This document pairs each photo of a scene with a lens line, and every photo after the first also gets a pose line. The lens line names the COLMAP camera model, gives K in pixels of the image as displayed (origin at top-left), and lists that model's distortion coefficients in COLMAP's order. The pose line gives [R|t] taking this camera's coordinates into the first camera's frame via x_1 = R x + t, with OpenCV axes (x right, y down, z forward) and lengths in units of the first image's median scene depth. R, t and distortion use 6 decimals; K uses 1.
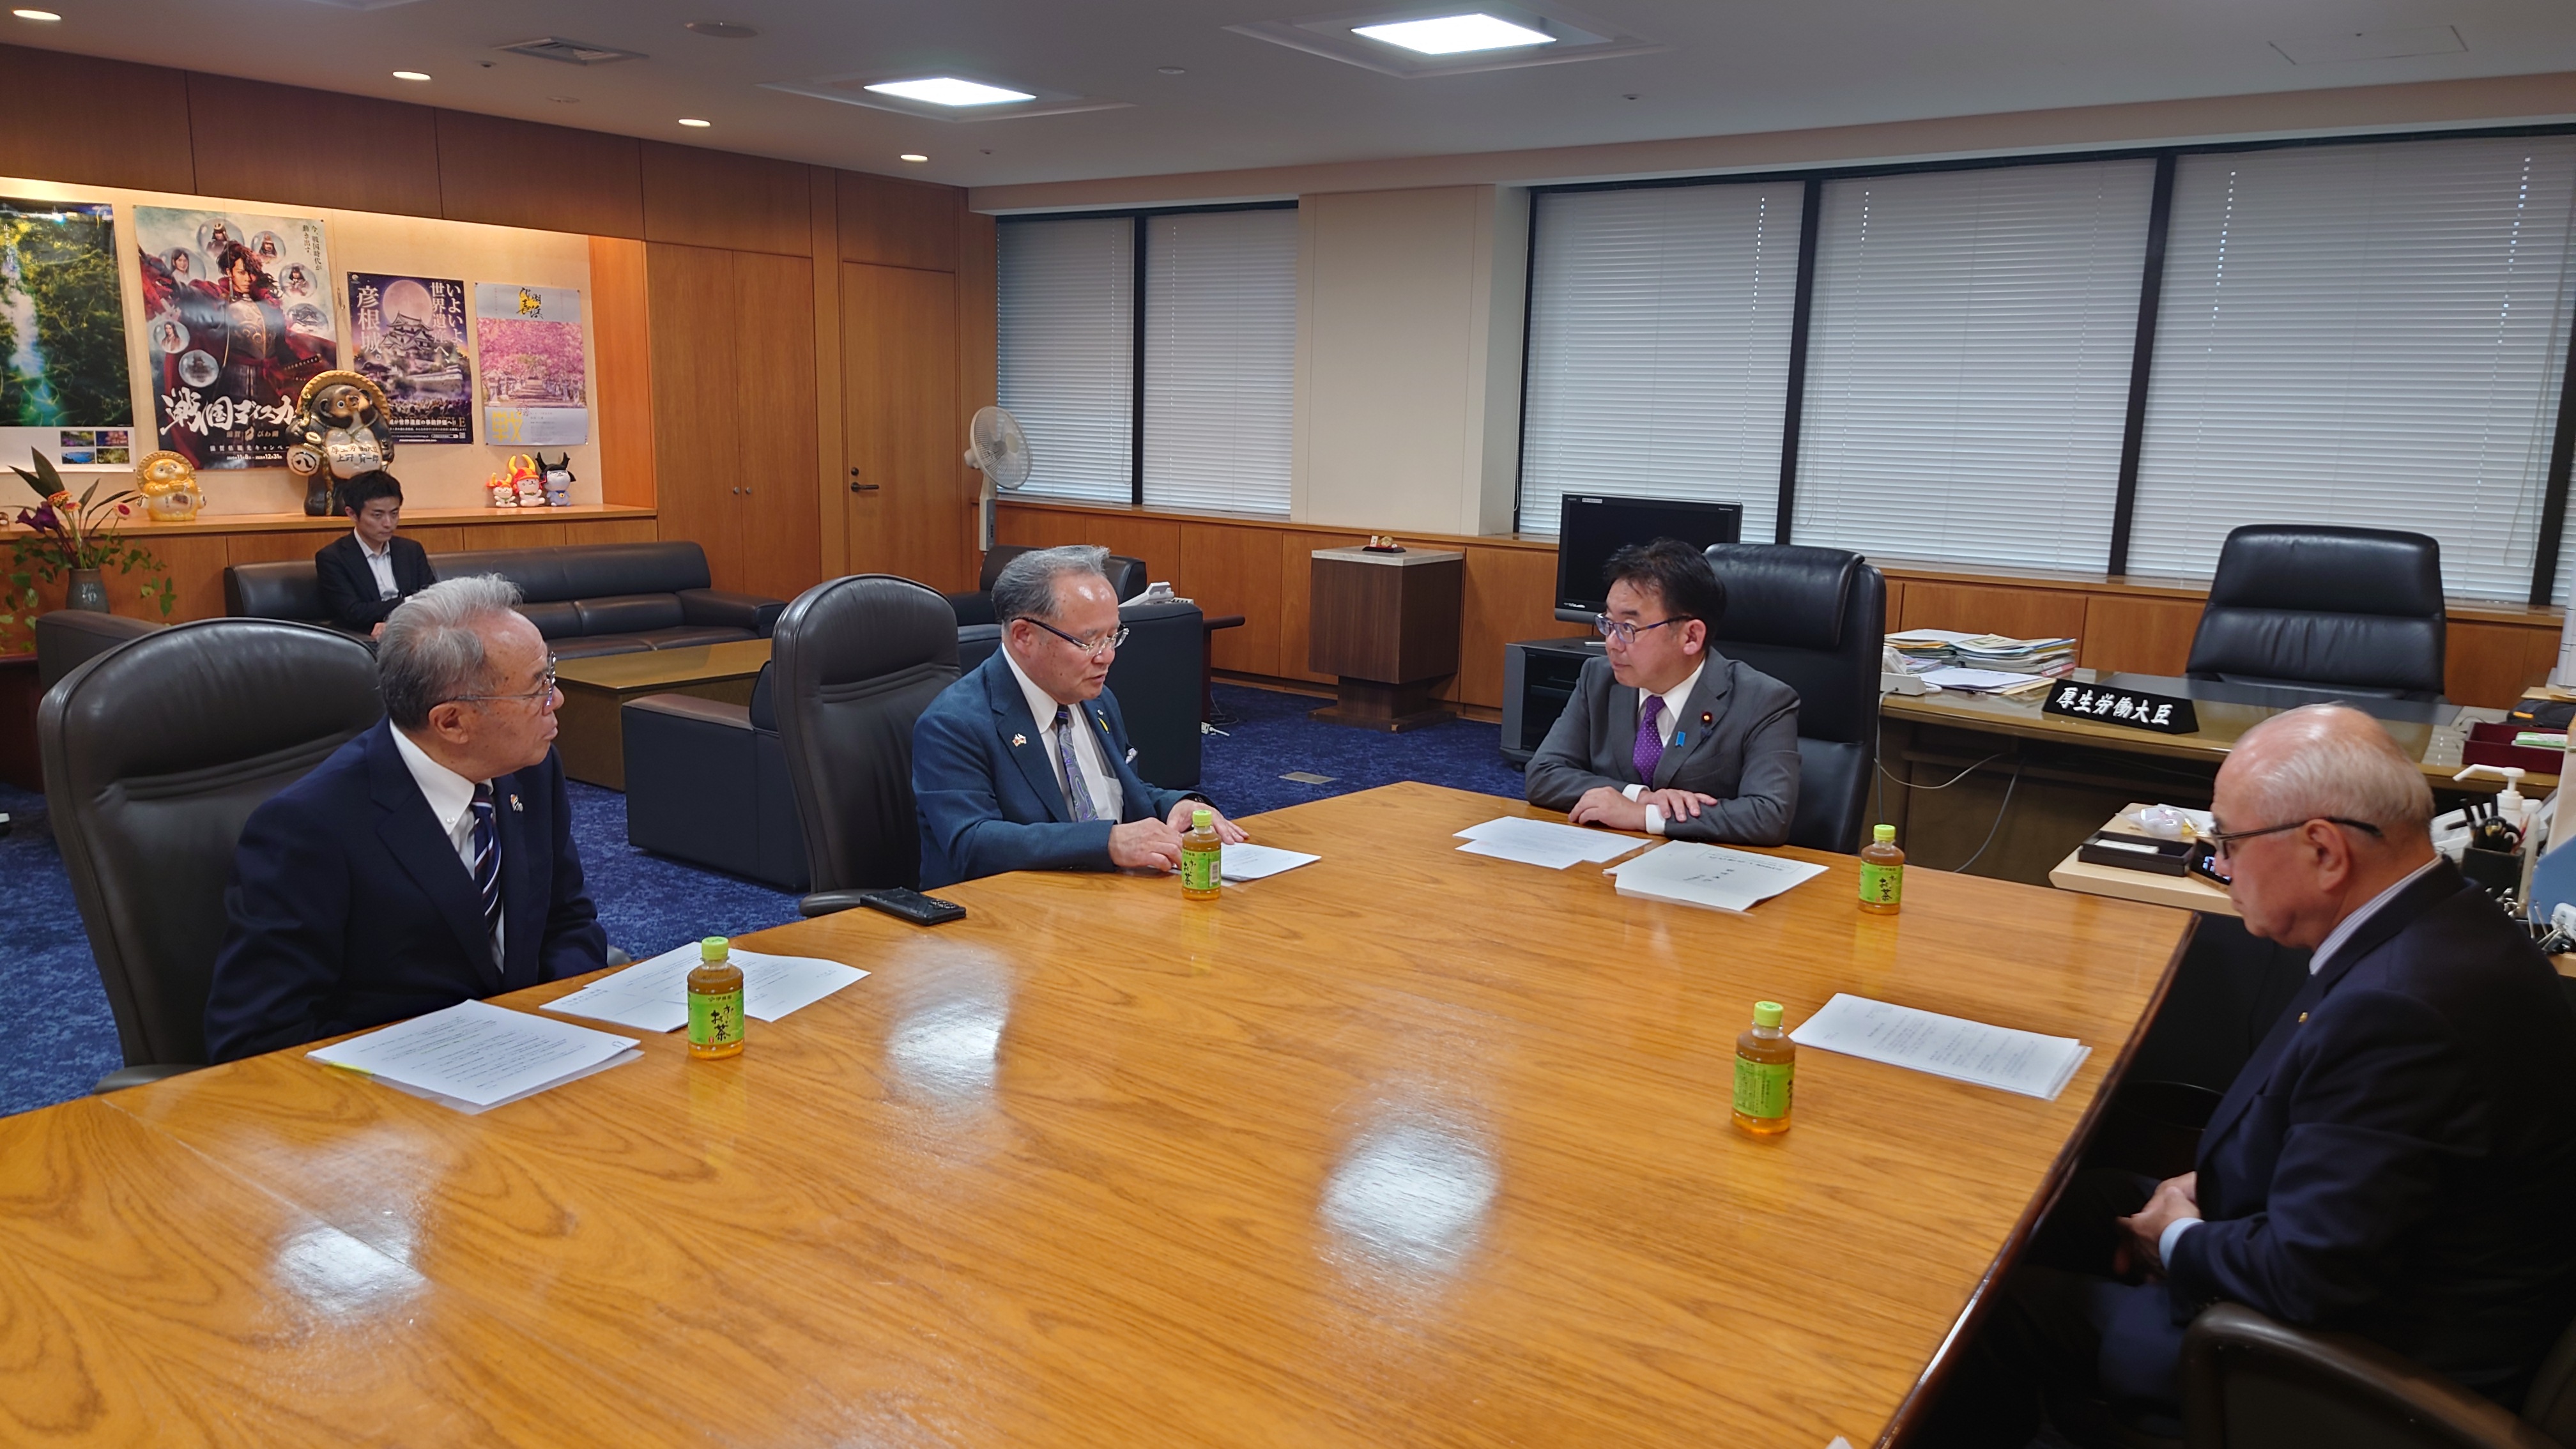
lens RADIAL K [[1812.1, 0, 1288.0], [0, 1812.1, 724.5], [0, 0, 1]] dist [0.003589, 0.000284]
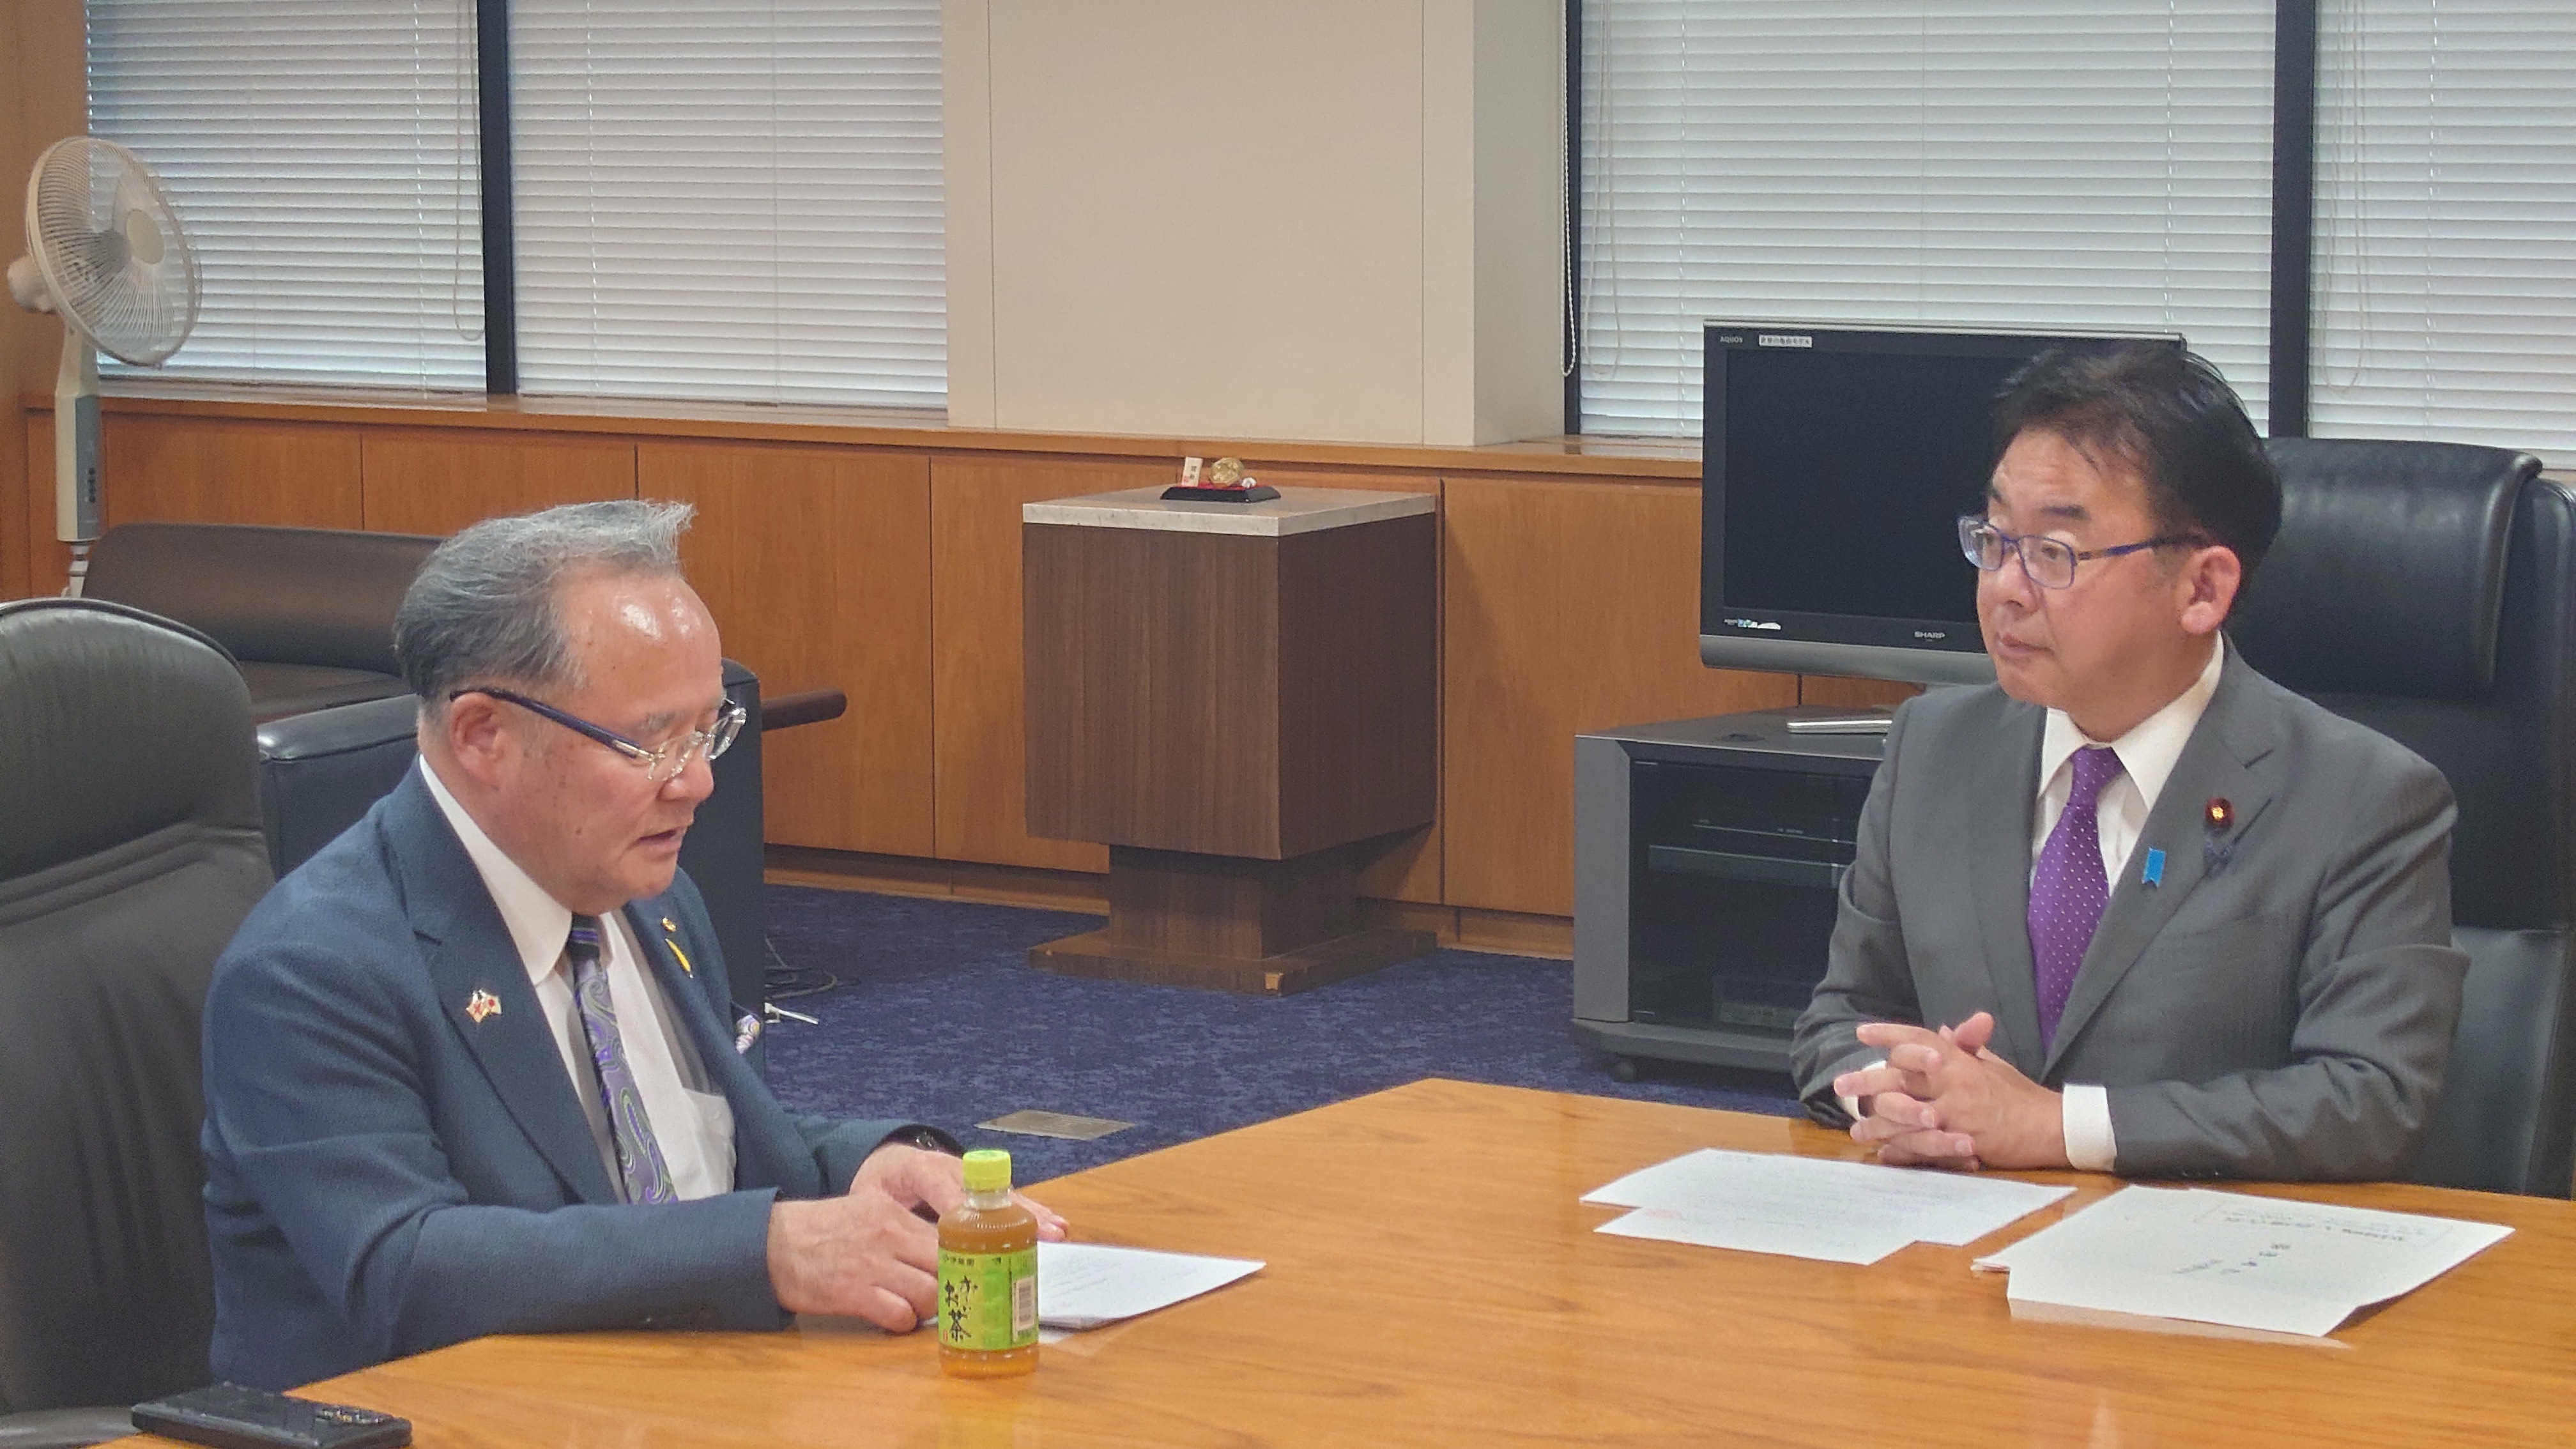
lens RADIAL K [[5371.4, 0, 1288.0], [0, 5371.4, 724.5], [0, 0, 1]] dist [-0.030303, -0.435674]
pose [[0.995053, -0.040516, 0.090708, -0.070748], [0.045469, 0.997548, -0.053211, 0.016640], [-0.088330, 0.057072, 0.994455, -0.152752]]
